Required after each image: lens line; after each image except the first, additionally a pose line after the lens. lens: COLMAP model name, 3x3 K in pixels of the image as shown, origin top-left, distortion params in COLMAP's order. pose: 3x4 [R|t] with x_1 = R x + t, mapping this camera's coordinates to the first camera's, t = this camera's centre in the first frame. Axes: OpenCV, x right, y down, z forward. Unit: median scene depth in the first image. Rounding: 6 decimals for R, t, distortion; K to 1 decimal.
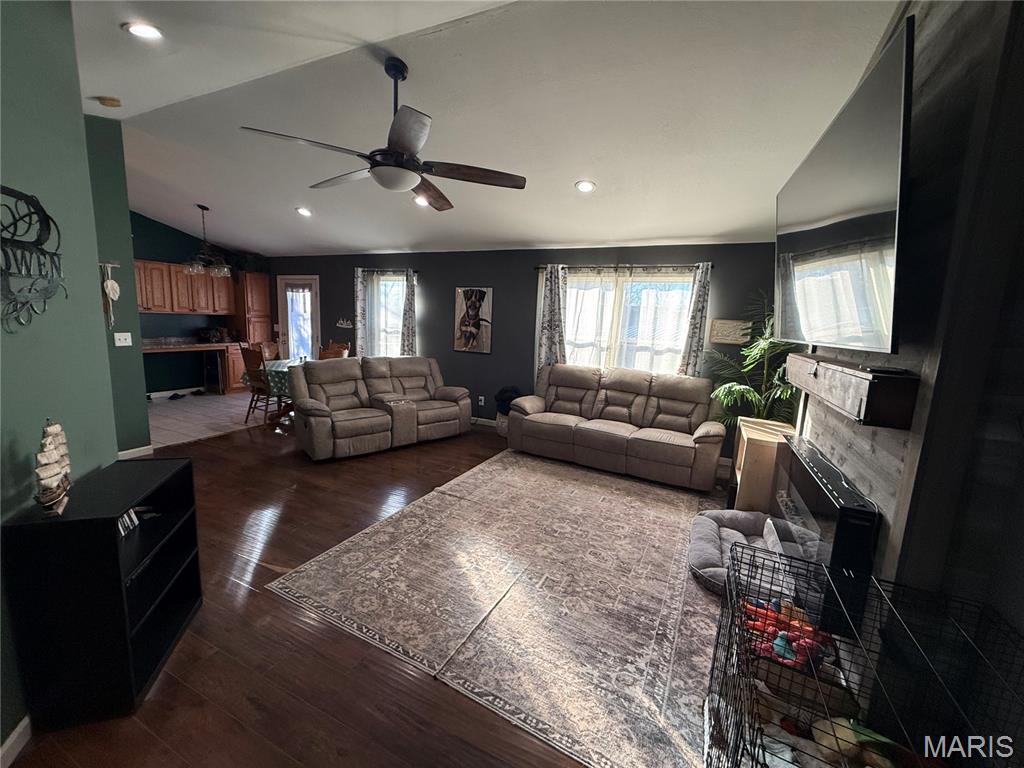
lens RADIAL K [[408.1, 0, 507.4], [0, 408.1, 385.0], [0, 0, 1]] dist [0.000192, 0.000438]
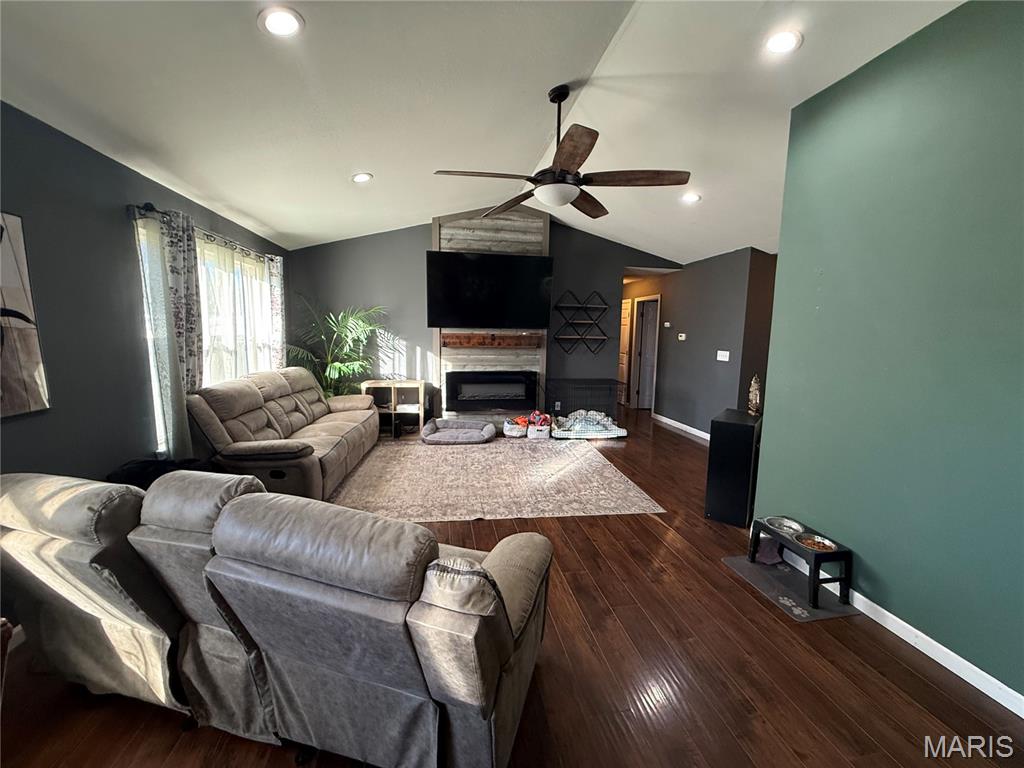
lens RADIAL K [[408.1, 0, 507.8], [0, 408.1, 381.0], [0, 0, 1]] dist [0.000192, 0.000438]
pose [[-0.568497, -0.155031, 0.807946, -1.182919], [0.090509, 0.964336, 0.248724, -0.328356], [-0.817692, 0.214525, -0.534190, 1.840670]]
